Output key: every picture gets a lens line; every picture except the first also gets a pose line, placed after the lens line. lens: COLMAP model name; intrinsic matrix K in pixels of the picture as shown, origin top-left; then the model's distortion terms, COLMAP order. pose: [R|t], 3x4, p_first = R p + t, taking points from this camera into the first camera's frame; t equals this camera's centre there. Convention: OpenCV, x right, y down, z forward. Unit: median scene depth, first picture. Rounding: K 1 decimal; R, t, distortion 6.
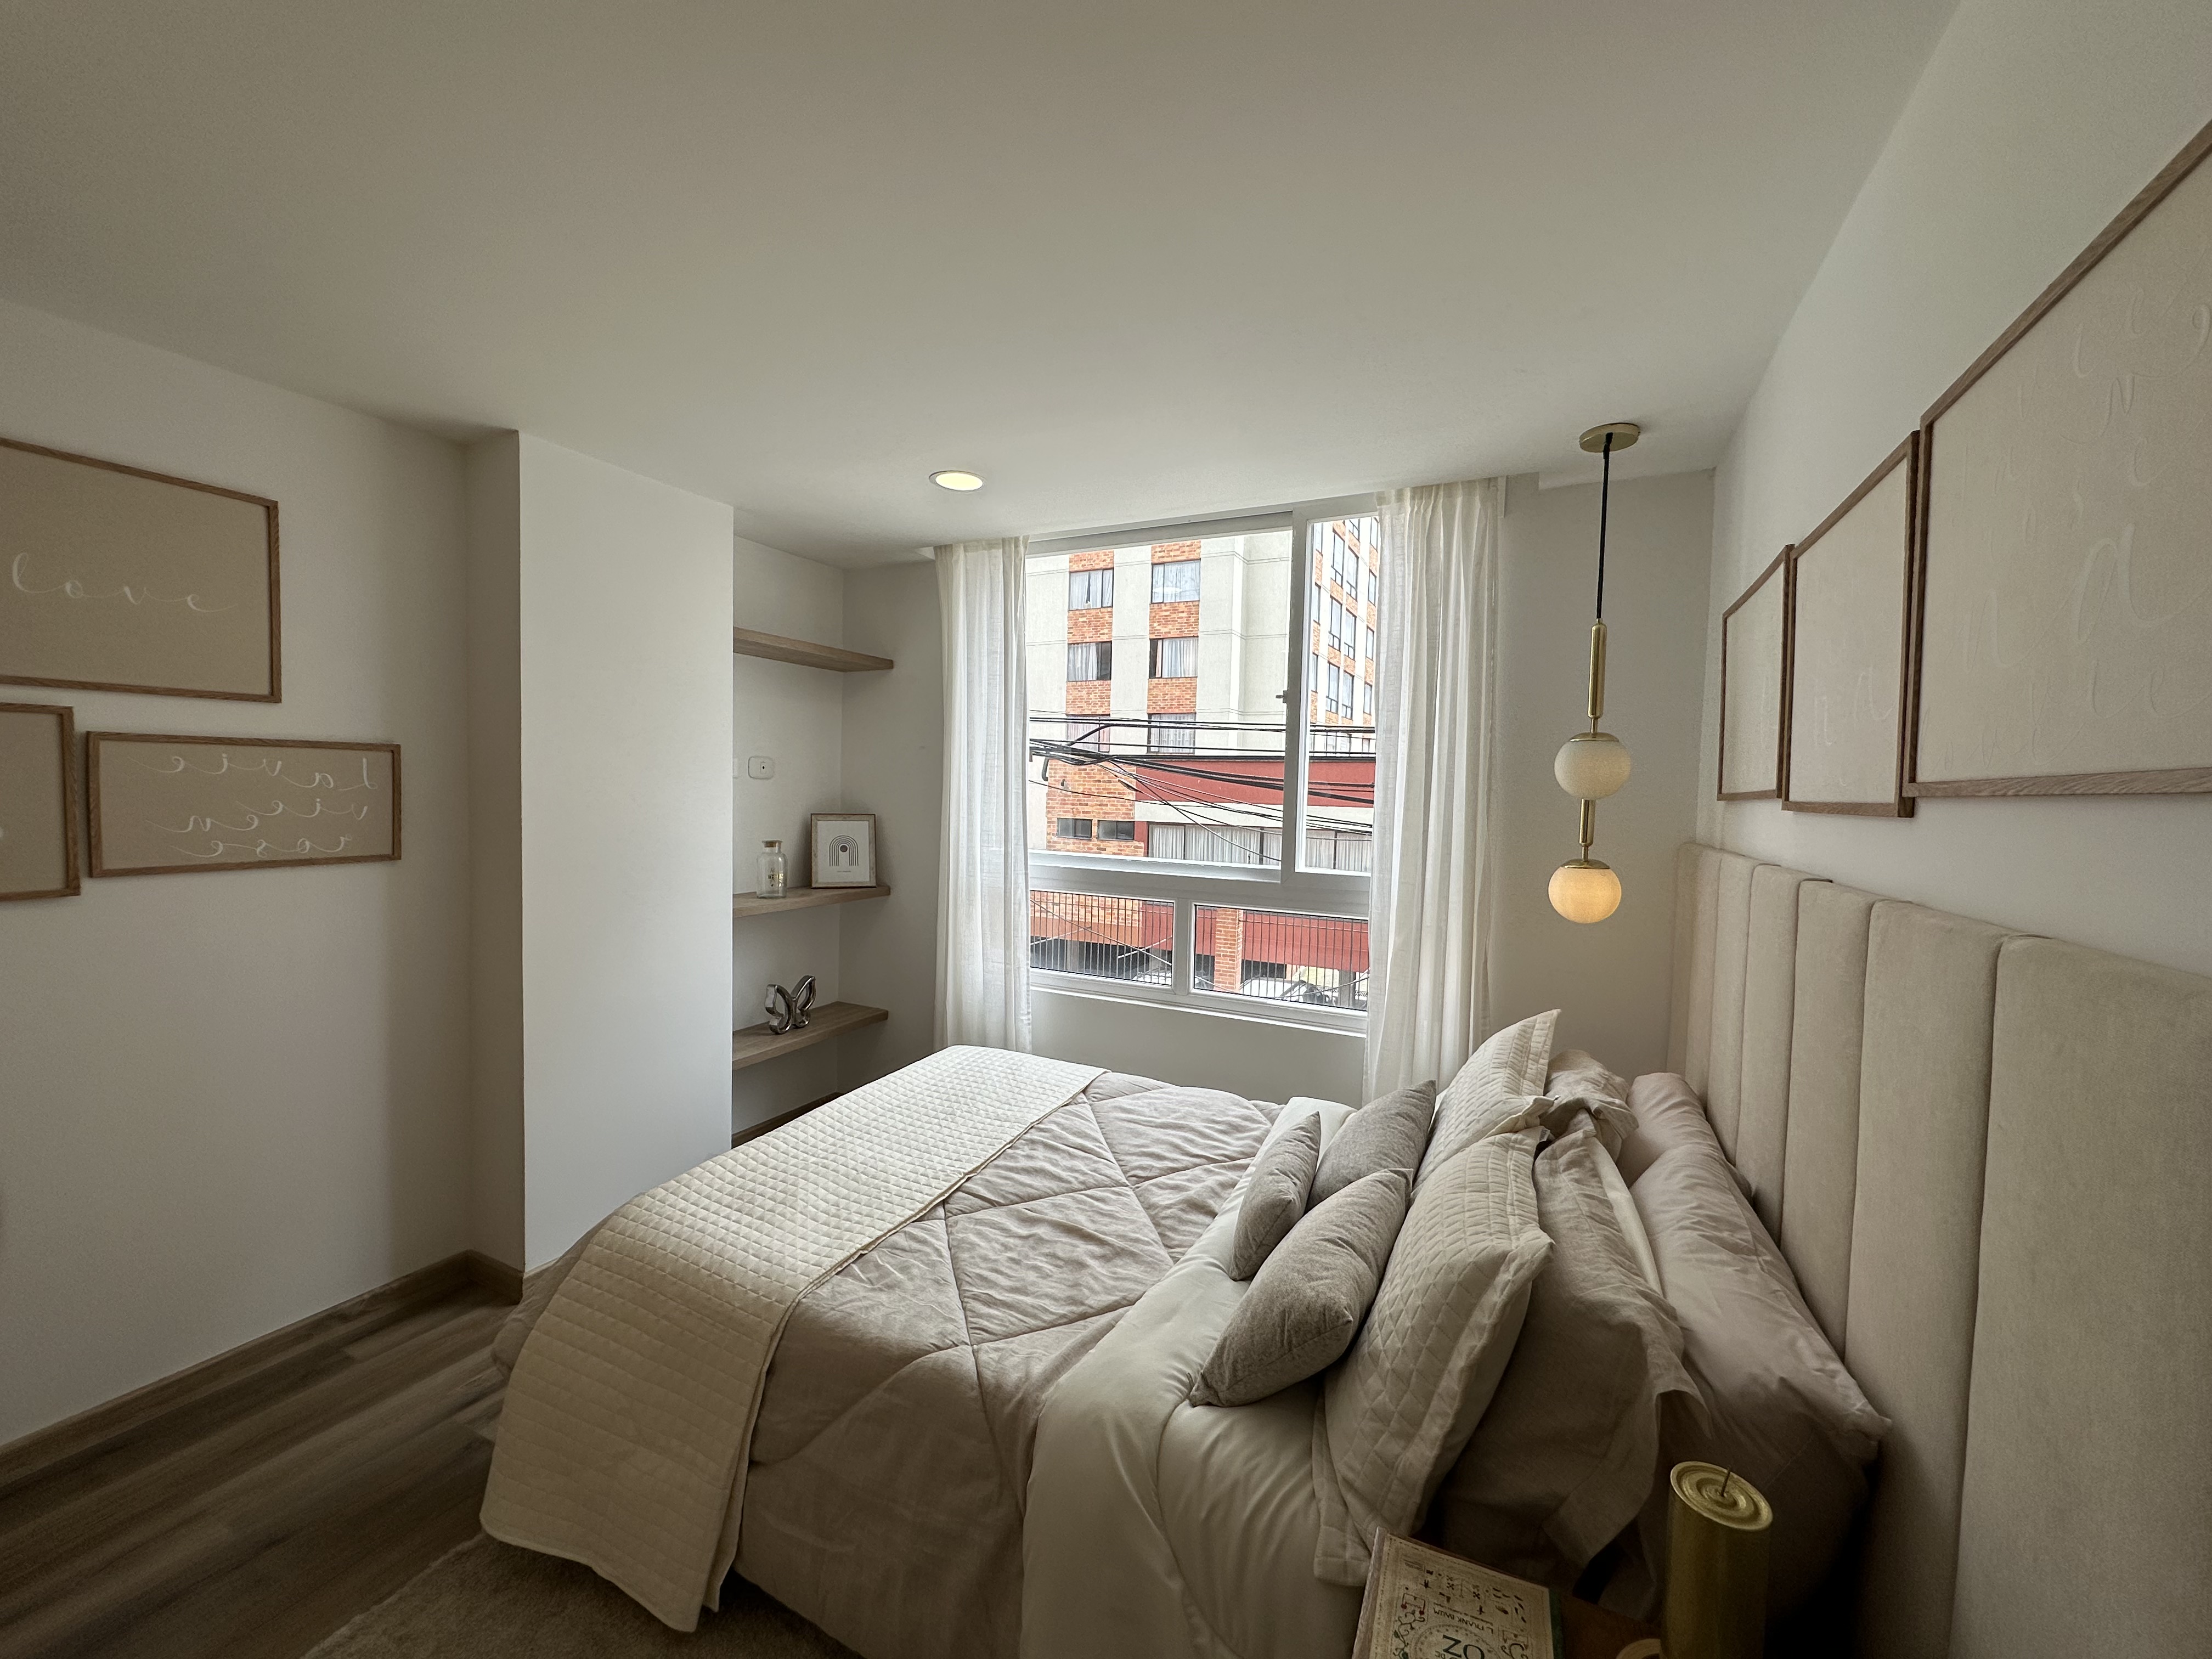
lens RADIAL K [[887.2, 0, 1106.0], [0, 887.2, 829.5], [0, 0, 1]] dist [-0.001286, 0.000339]
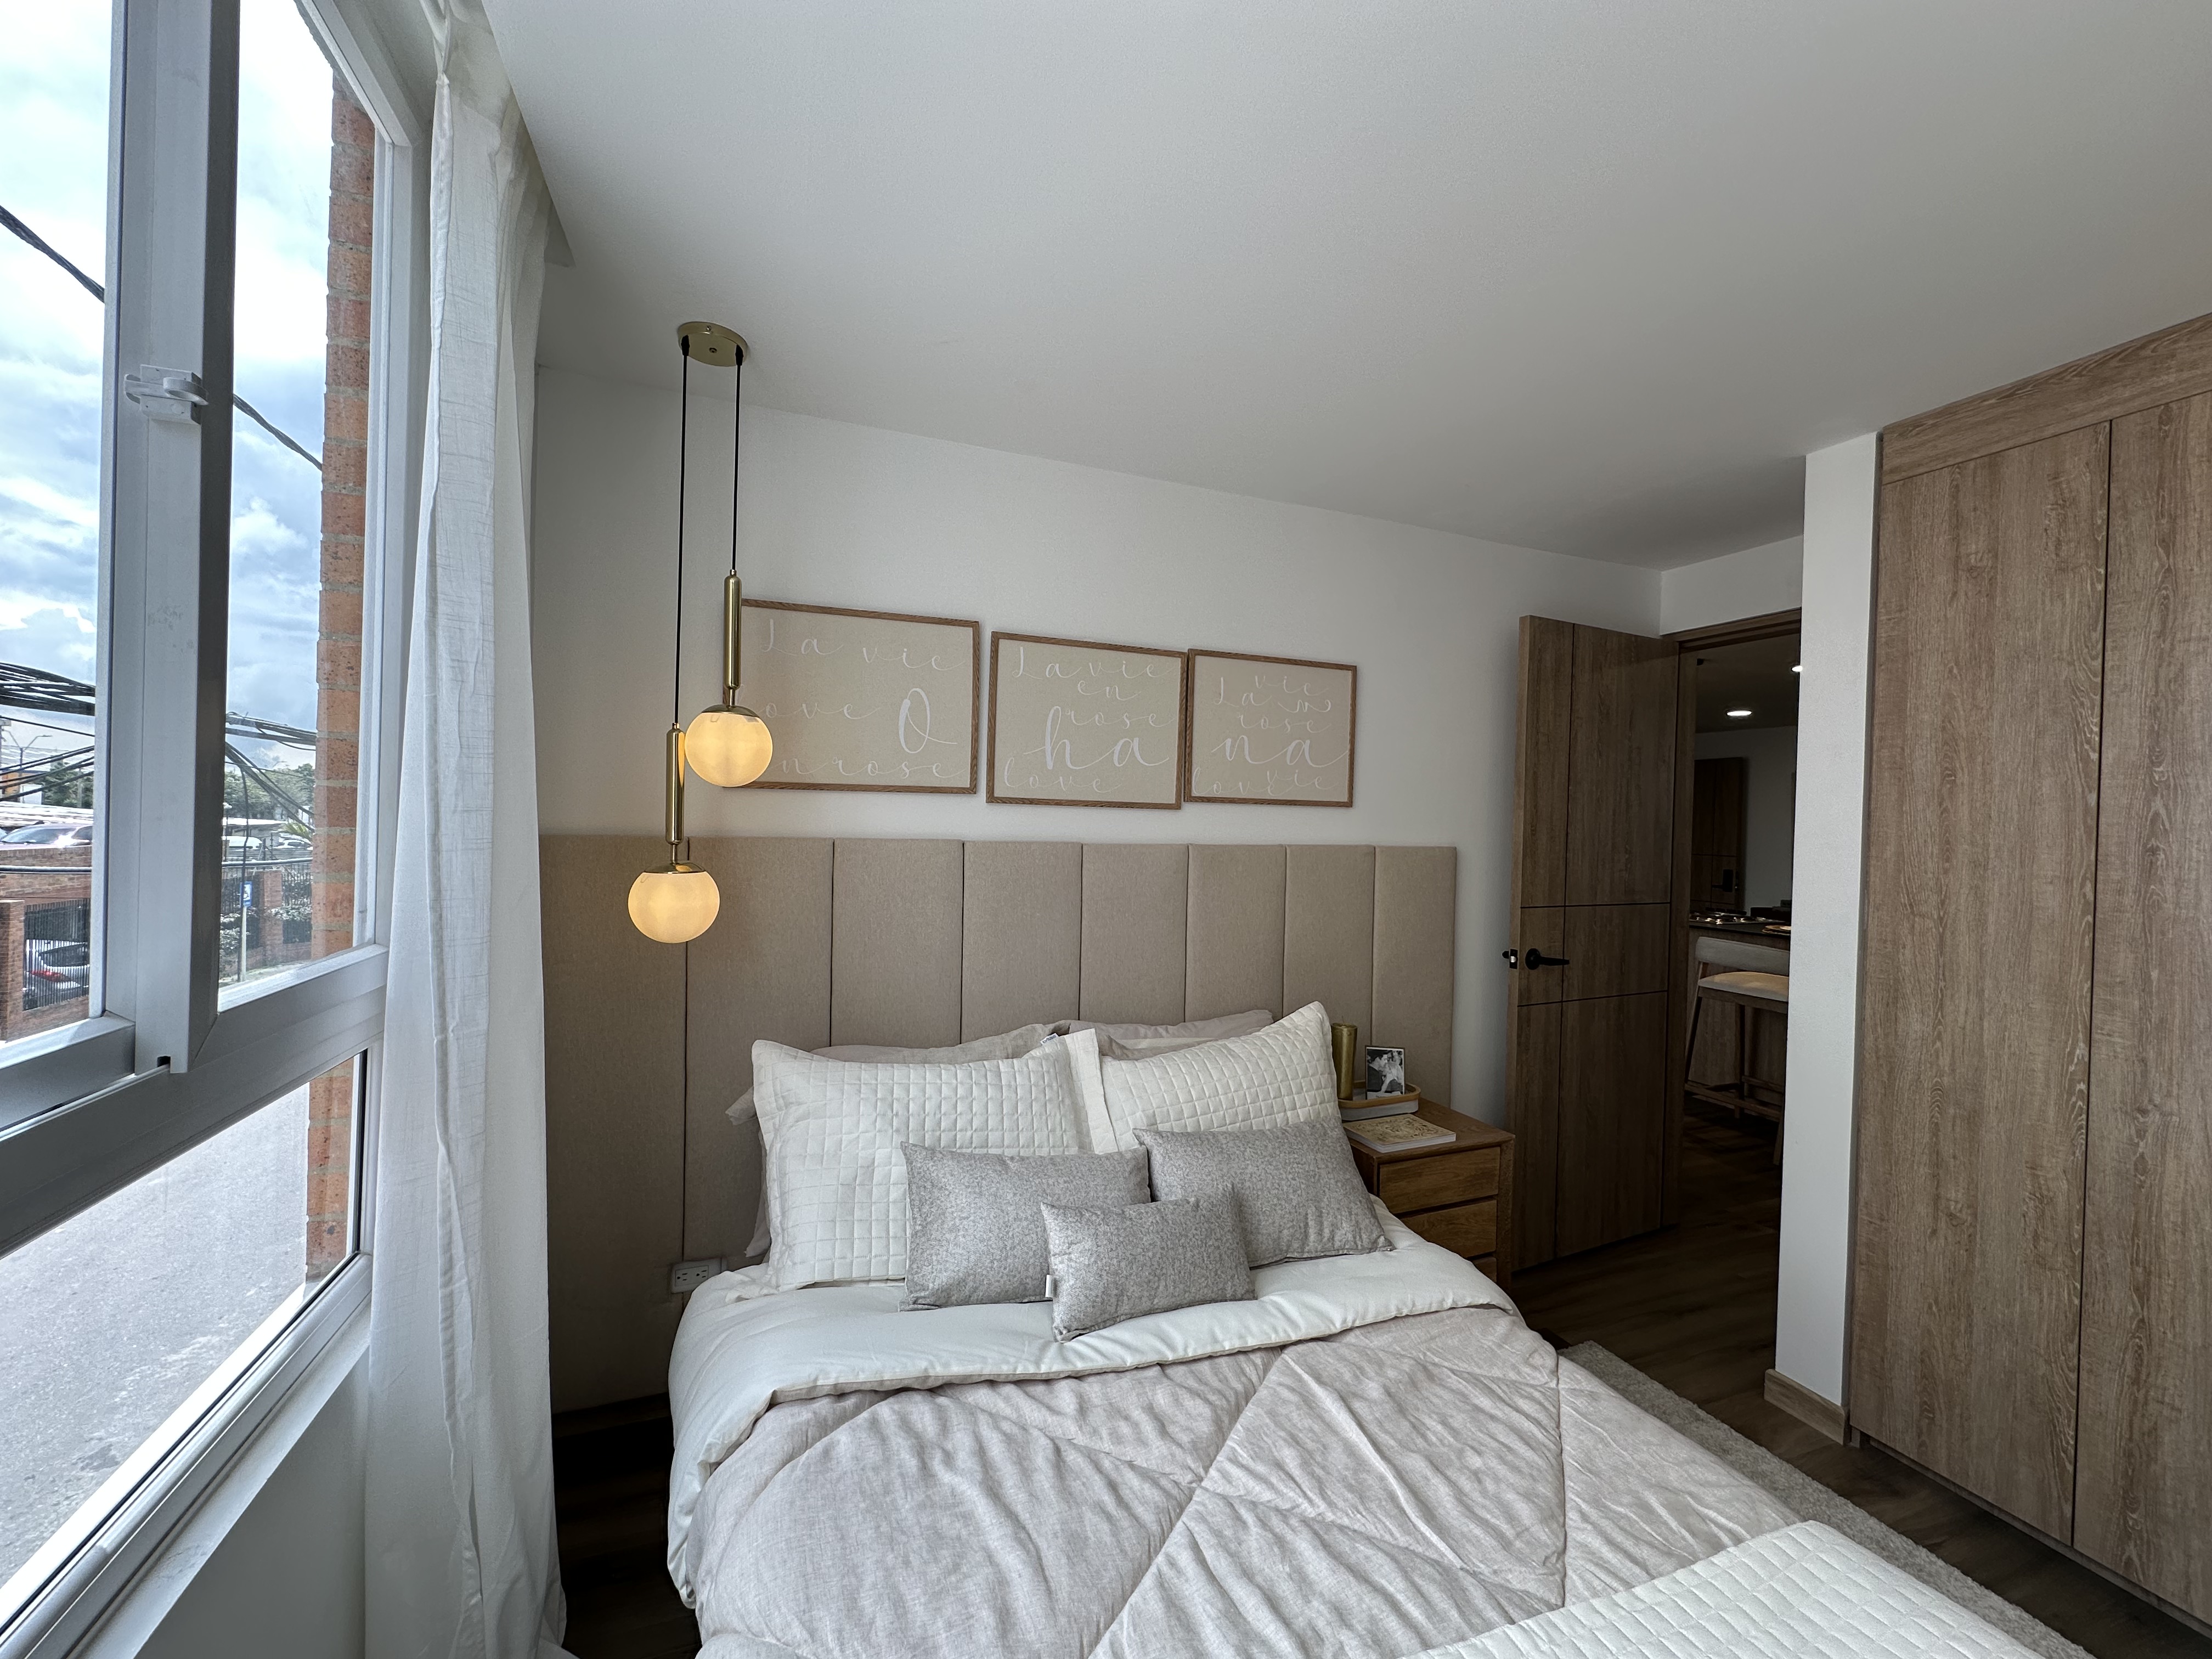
lens RADIAL K [[707.8, 0, 1225.6], [0, 707.8, 831.6], [0, 0, 1]] dist [-0.004827, 0.000007]
pose [[-0.760921, -0.045318, 0.647260, -0.169158], [-0.013397, 0.998443, 0.054155, -0.022294], [-0.648706, 0.032536, -0.760343, 0.879470]]
